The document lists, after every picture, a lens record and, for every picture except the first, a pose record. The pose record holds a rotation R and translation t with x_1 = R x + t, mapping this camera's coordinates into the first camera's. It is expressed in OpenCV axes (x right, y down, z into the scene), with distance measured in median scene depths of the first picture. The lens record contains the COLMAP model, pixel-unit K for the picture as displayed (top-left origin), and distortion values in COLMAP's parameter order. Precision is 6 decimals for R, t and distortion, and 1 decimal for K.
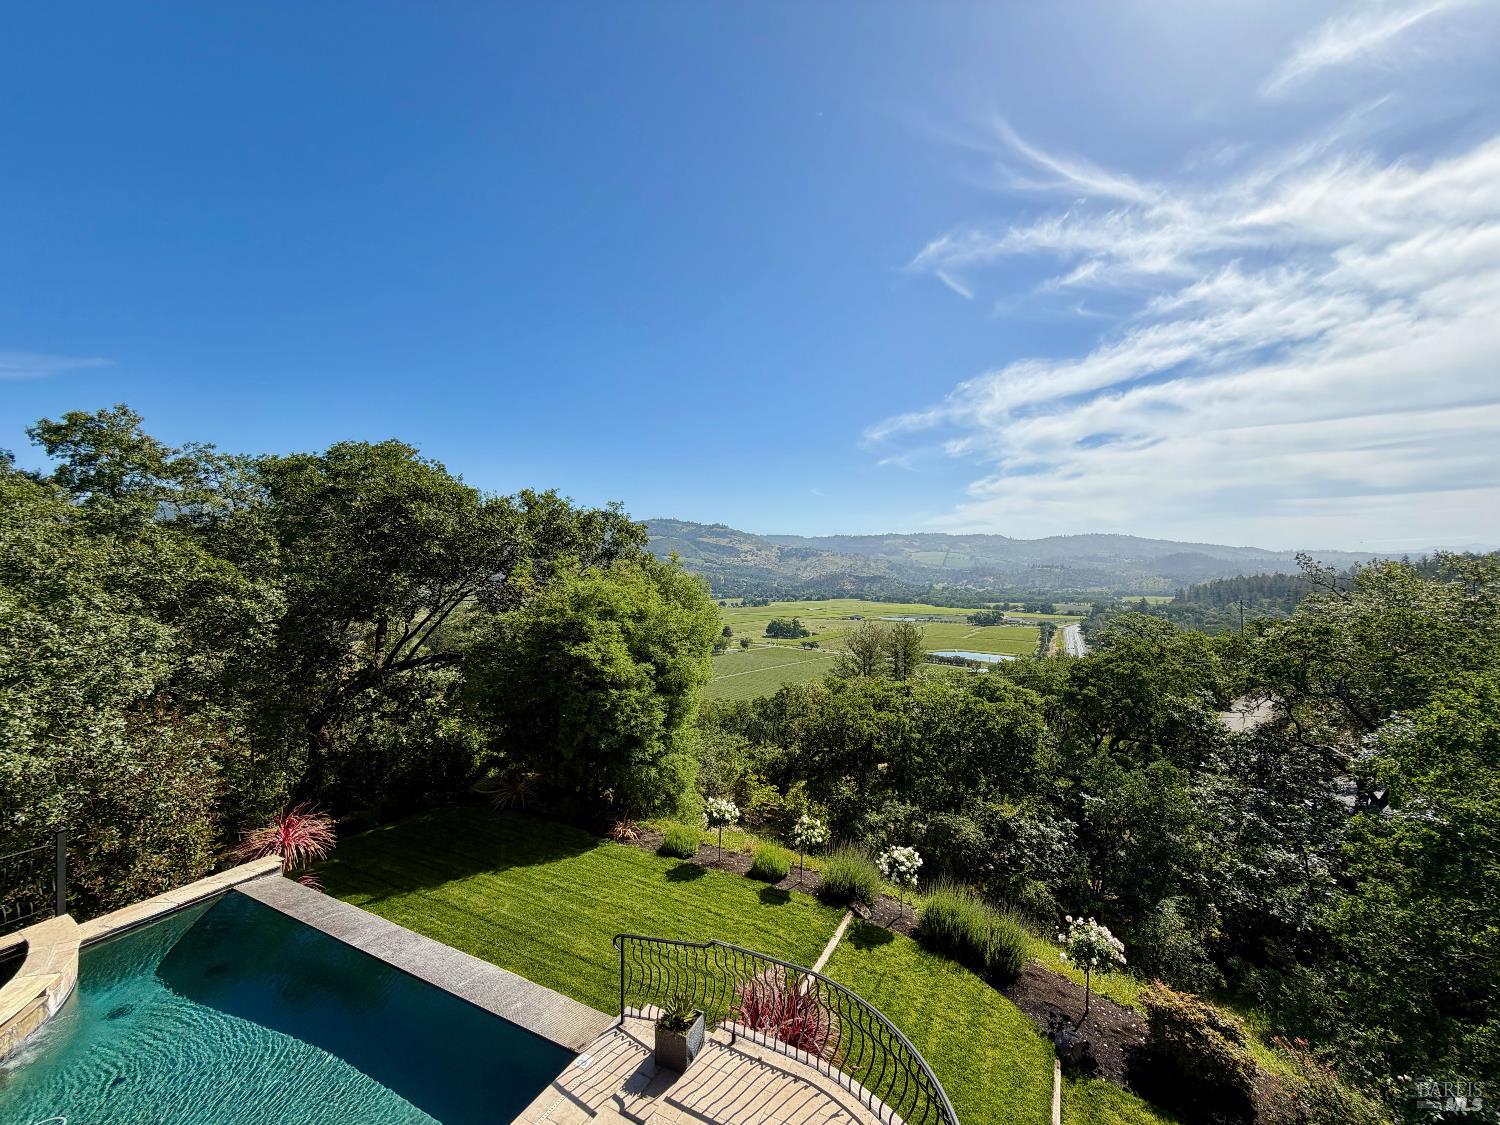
lens RADIAL K [[596.5, 0, 755.8], [0, 596.5, 559.9], [0, 0, 1]] dist [0.000340, 0.000945]
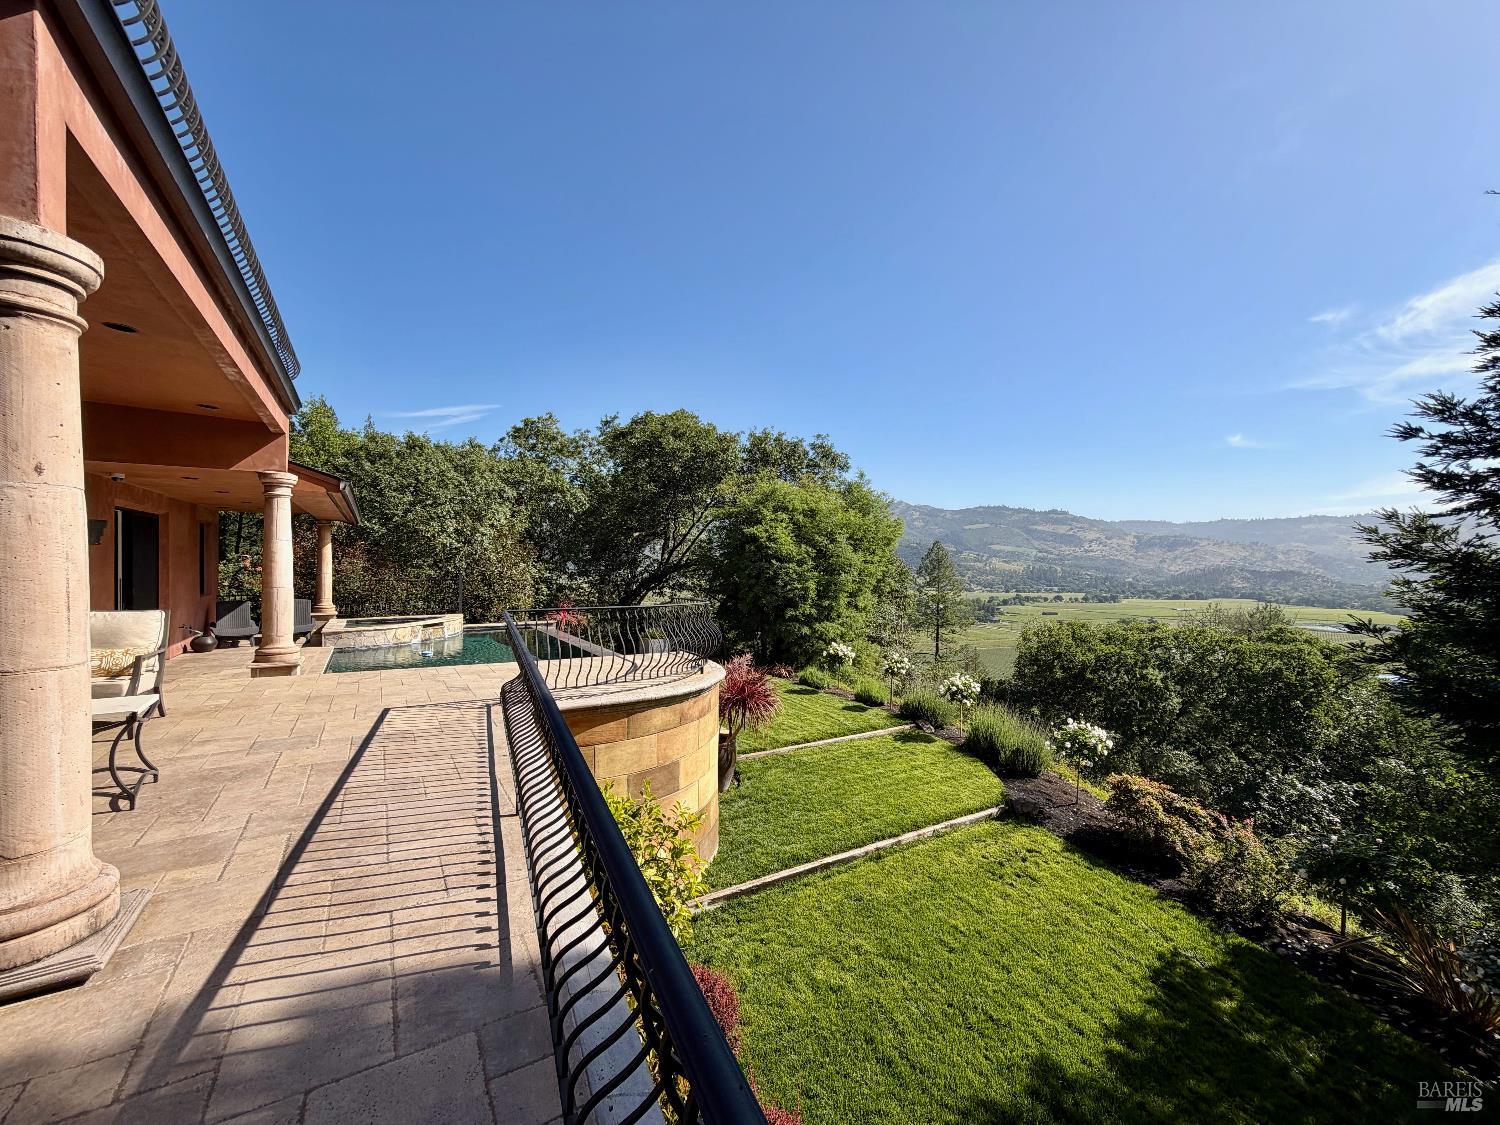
lens RADIAL K [[596.5, 0, 757.5], [0, 596.5, 560.1], [0, 0, 1]] dist [0.000340, 0.000945]
pose [[0.863844, 0.011301, -0.503632, 0.365681], [-0.002834, 0.999842, 0.017573, 0.190016], [0.503751, -0.013753, 0.863739, -0.119553]]
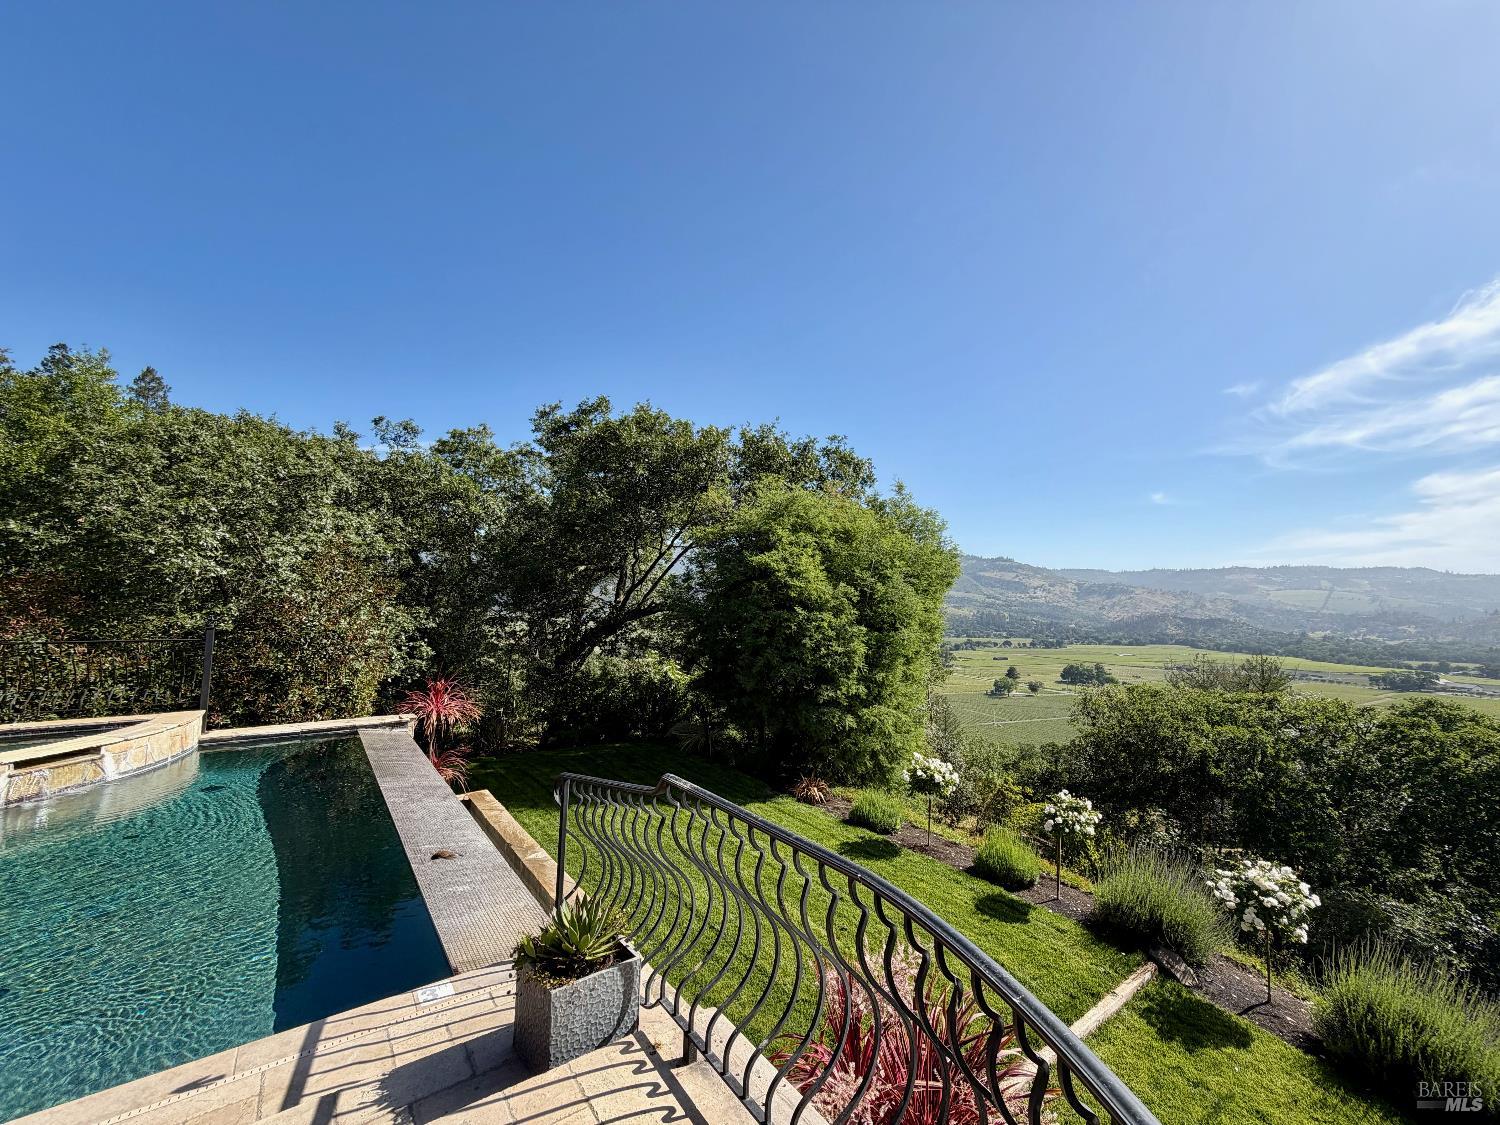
lens RADIAL K [[596.5, 0, 756.9], [0, 596.5, 563.5], [0, 0, 1]] dist [0.000340, 0.000945]
pose [[0.898848, -0.007748, -0.438192, 0.058150], [-0.015274, 0.998683, -0.048989, 0.194682], [0.437994, 0.050726, 0.897546, 0.251740]]
